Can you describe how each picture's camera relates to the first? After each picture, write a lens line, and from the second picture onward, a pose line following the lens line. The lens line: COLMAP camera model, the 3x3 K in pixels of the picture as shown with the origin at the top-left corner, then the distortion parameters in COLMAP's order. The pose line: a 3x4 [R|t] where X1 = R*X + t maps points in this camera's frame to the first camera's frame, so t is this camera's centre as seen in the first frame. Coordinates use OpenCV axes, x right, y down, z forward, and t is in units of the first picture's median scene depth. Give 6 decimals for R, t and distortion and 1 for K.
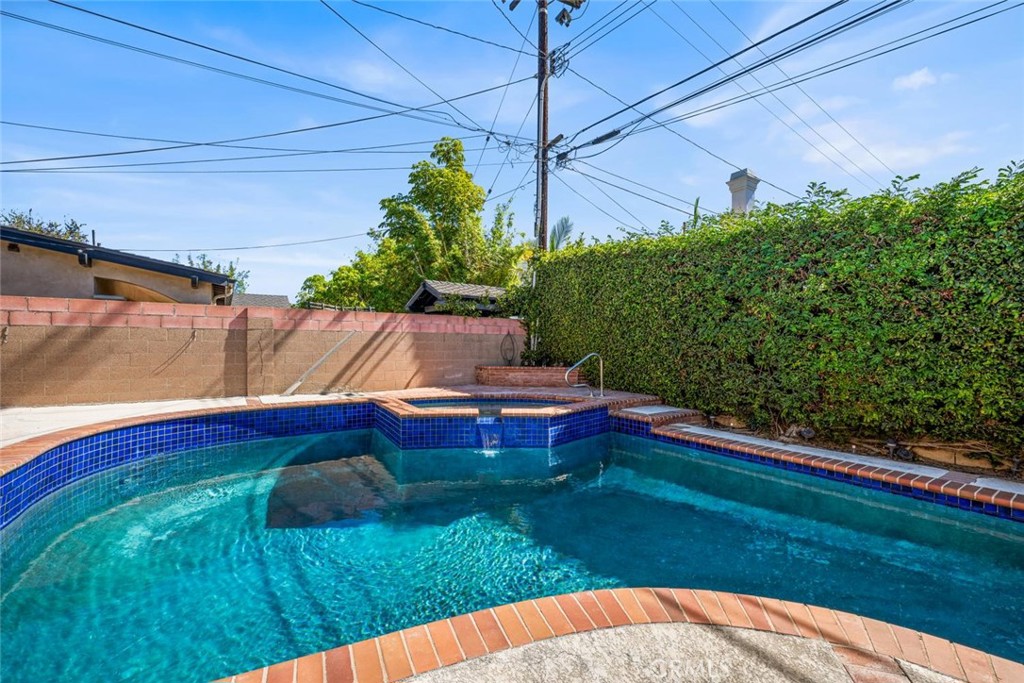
lens RADIAL K [[436.2, 0, 527.5], [0, 436.2, 342.6], [0, 0, 1]] dist [0.000166, 0.000107]
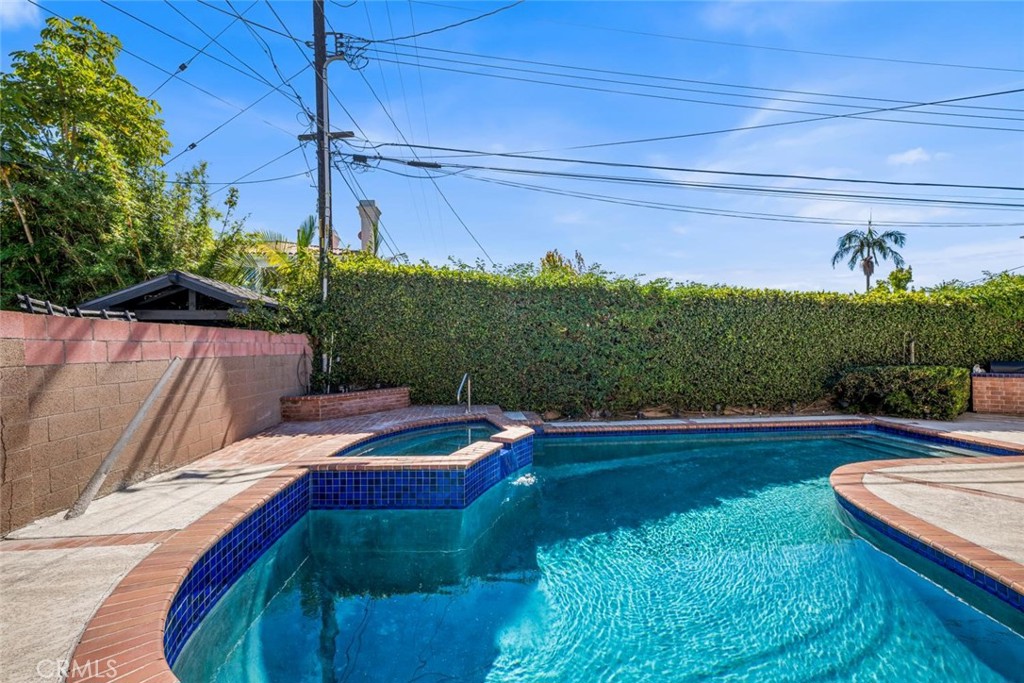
lens RADIAL K [[407.9, 0, 515.7], [0, 407.9, 342.9], [0, 0, 1]] dist [0.008529, -0.000001]
pose [[0.497803, 0.000716, 0.867290, -0.575207], [0.006825, 0.999965, -0.004743, -0.038343], [-0.867263, 0.008281, 0.497781, 0.333505]]
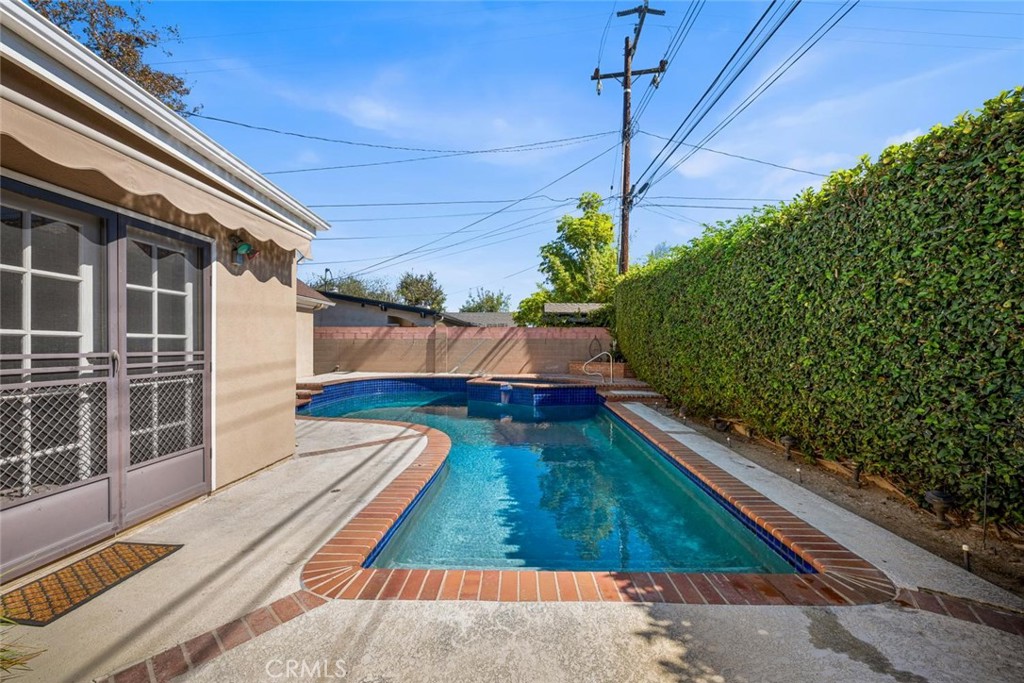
lens RADIAL K [[407.9, 0, 515.7], [0, 407.9, 342.9], [0, 0, 1]] dist [0.008529, -0.000001]
pose [[0.803238, -0.006941, -0.595617, 0.601613], [0.004553, 0.999974, -0.005513, 0.000121], [0.595640, 0.001717, 0.803249, -0.213980]]
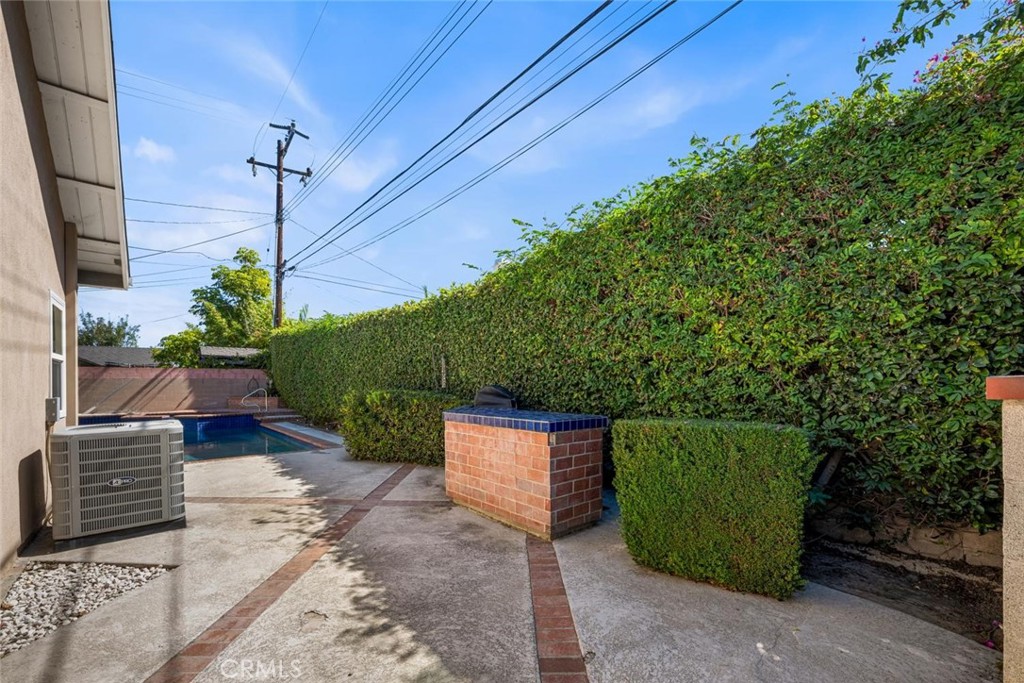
lens RADIAL K [[415.9, 0, 498.2], [0, 415.9, 380.1], [0, 0, 1]] dist [-0.000163, 0.000184]
pose [[0.996424, -0.014965, 0.083153, 0.877090], [0.015178, 0.999883, -0.001928, 0.005116], [-0.083115, 0.003183, 0.996535, -0.771153]]
